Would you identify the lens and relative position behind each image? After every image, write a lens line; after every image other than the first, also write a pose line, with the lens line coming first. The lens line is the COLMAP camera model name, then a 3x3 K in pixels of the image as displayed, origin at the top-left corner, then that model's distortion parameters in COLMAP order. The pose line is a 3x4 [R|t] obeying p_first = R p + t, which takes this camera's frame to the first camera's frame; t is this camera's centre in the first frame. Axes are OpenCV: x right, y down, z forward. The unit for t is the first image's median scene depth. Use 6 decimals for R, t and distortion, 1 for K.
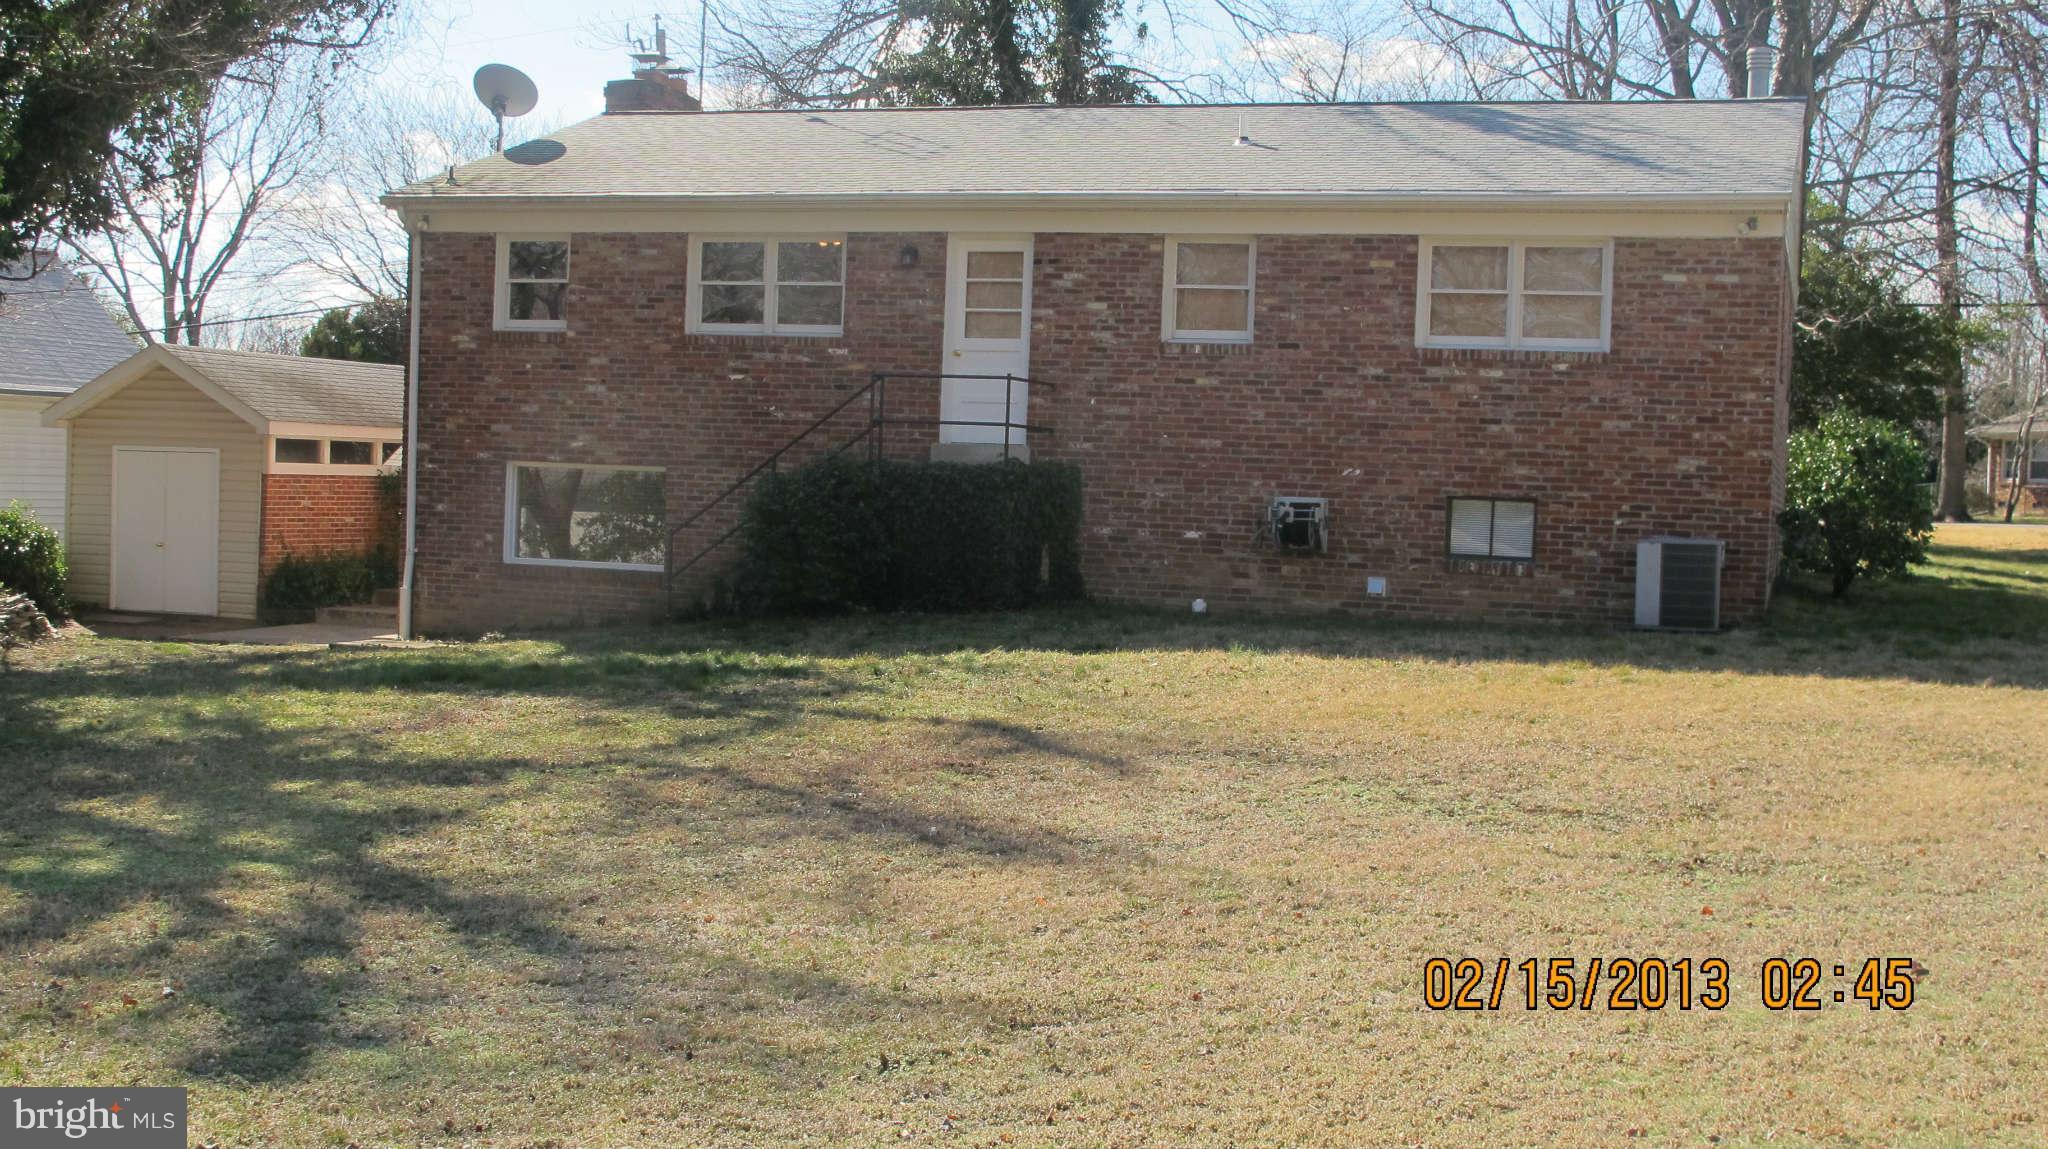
lens RADIAL K [[1768.0, 0, 1024.0], [0, 1768.0, 574.5], [0, 0, 1]] dist [-0.091462, 0.006769]
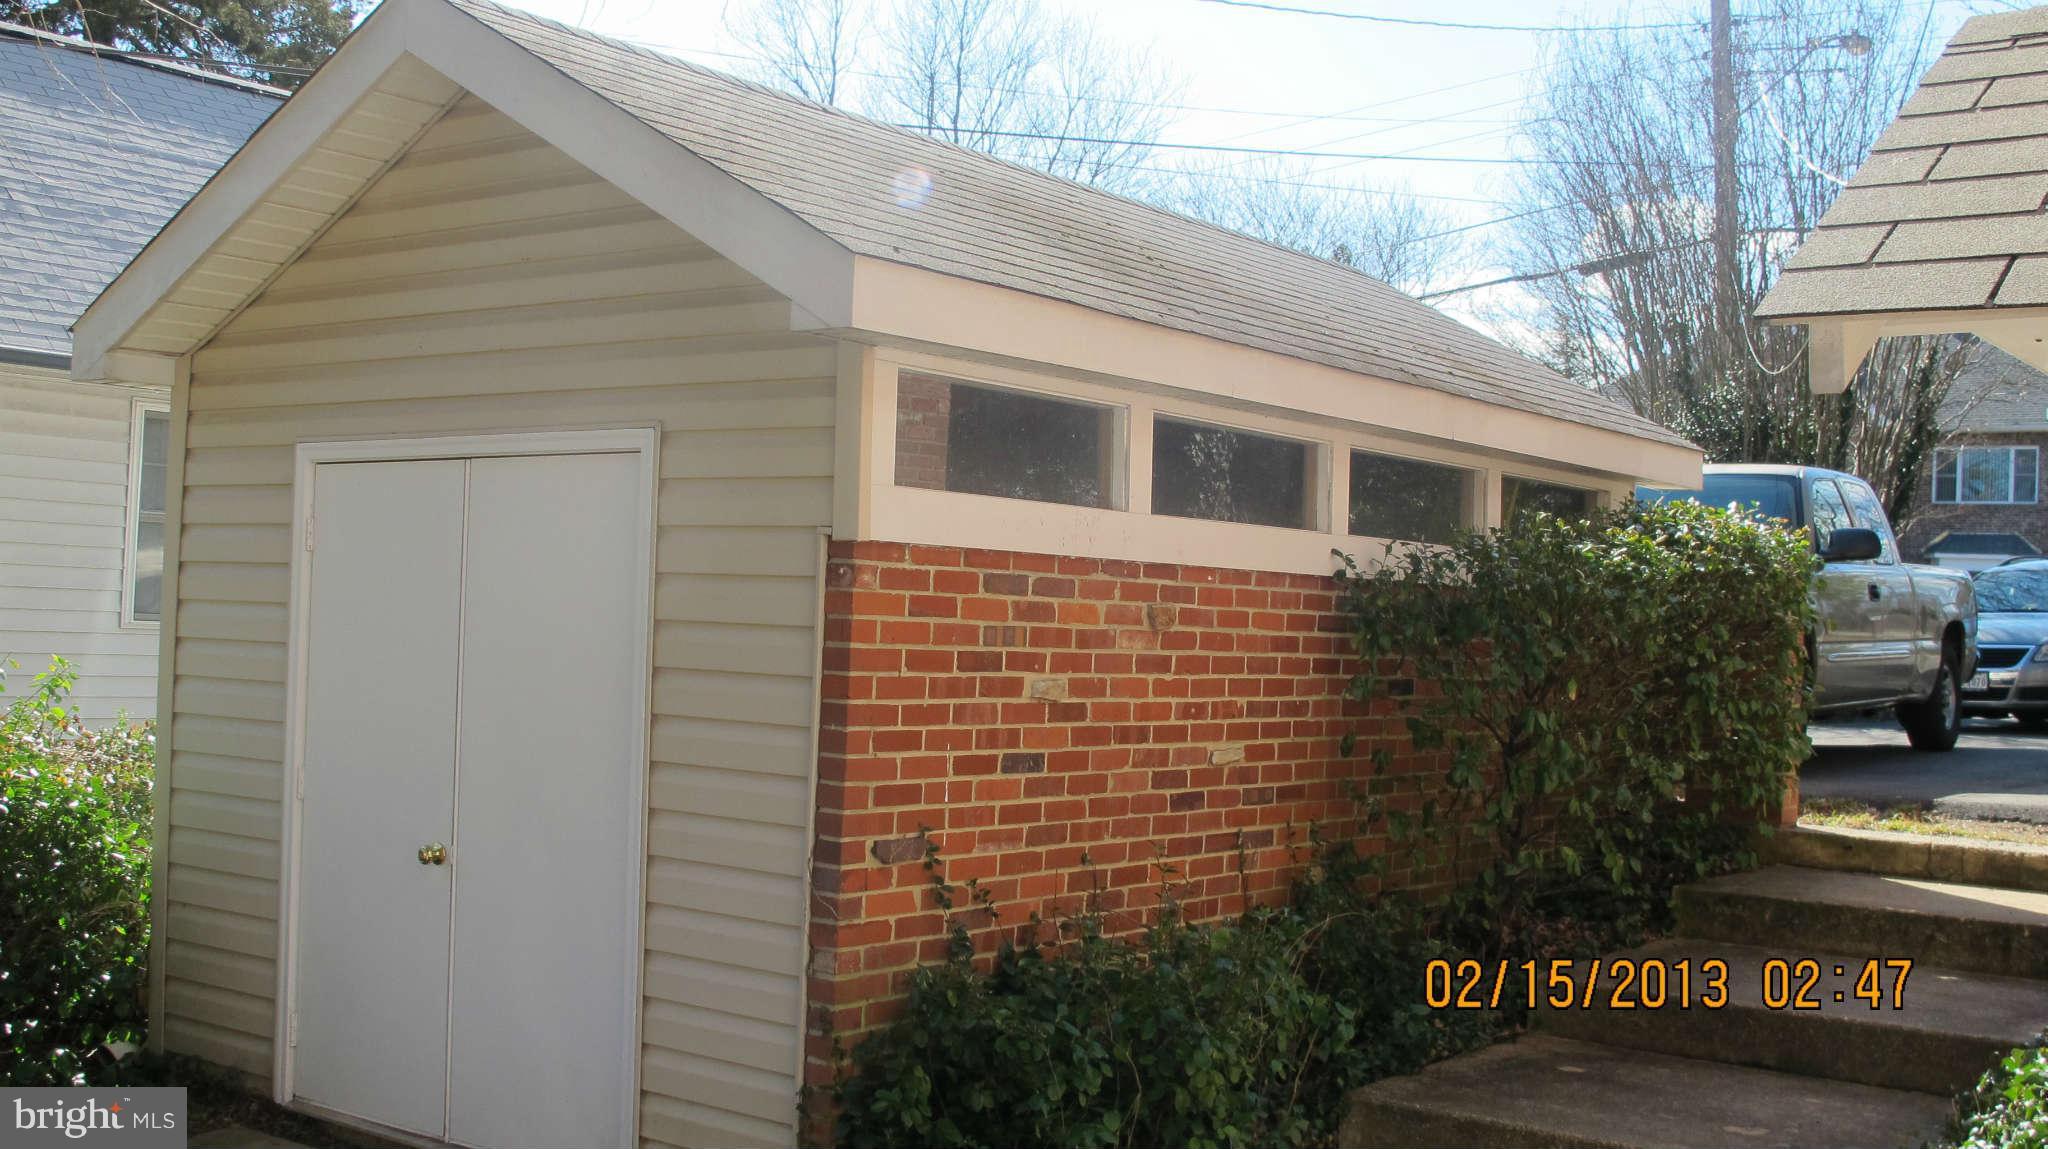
lens RADIAL K [[1768.0, 0, 1024.0], [0, 1768.0, 574.5], [0, 0, 1]] dist [-0.091462, 0.006769]
pose [[0.900774, -0.025265, -0.433552, -0.326359], [-0.017009, 0.995488, -0.093349, -0.034843], [0.433955, 0.091461, 0.896280, 0.819236]]
